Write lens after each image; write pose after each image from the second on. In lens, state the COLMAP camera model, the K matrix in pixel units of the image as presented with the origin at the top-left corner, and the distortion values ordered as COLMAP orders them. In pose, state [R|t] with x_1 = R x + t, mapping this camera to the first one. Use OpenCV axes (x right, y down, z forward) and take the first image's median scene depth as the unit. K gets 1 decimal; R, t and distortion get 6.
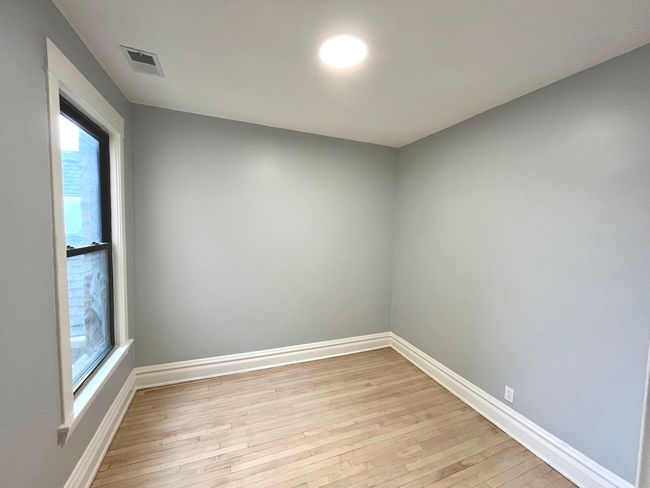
lens RADIAL K [[262.1, 0, 325.0], [0, 262.1, 244.0], [0, 0, 1]] dist [0.000056, -0.000049]
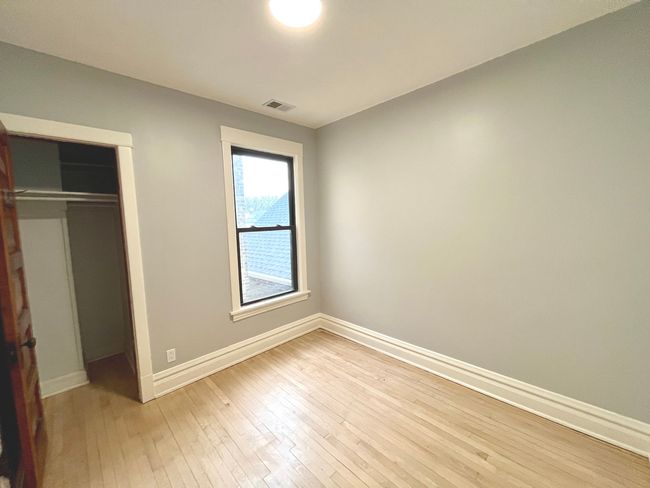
lens RADIAL K [[262.1, 0, 325.0], [0, 262.1, 244.0], [0, 0, 1]] dist [0.000056, -0.000049]
pose [[0.386046, 0.044768, -0.921393, 0.638488], [-0.020920, 0.998990, 0.039773, 0.037035], [0.922242, 0.003922, 0.386592, 0.484717]]
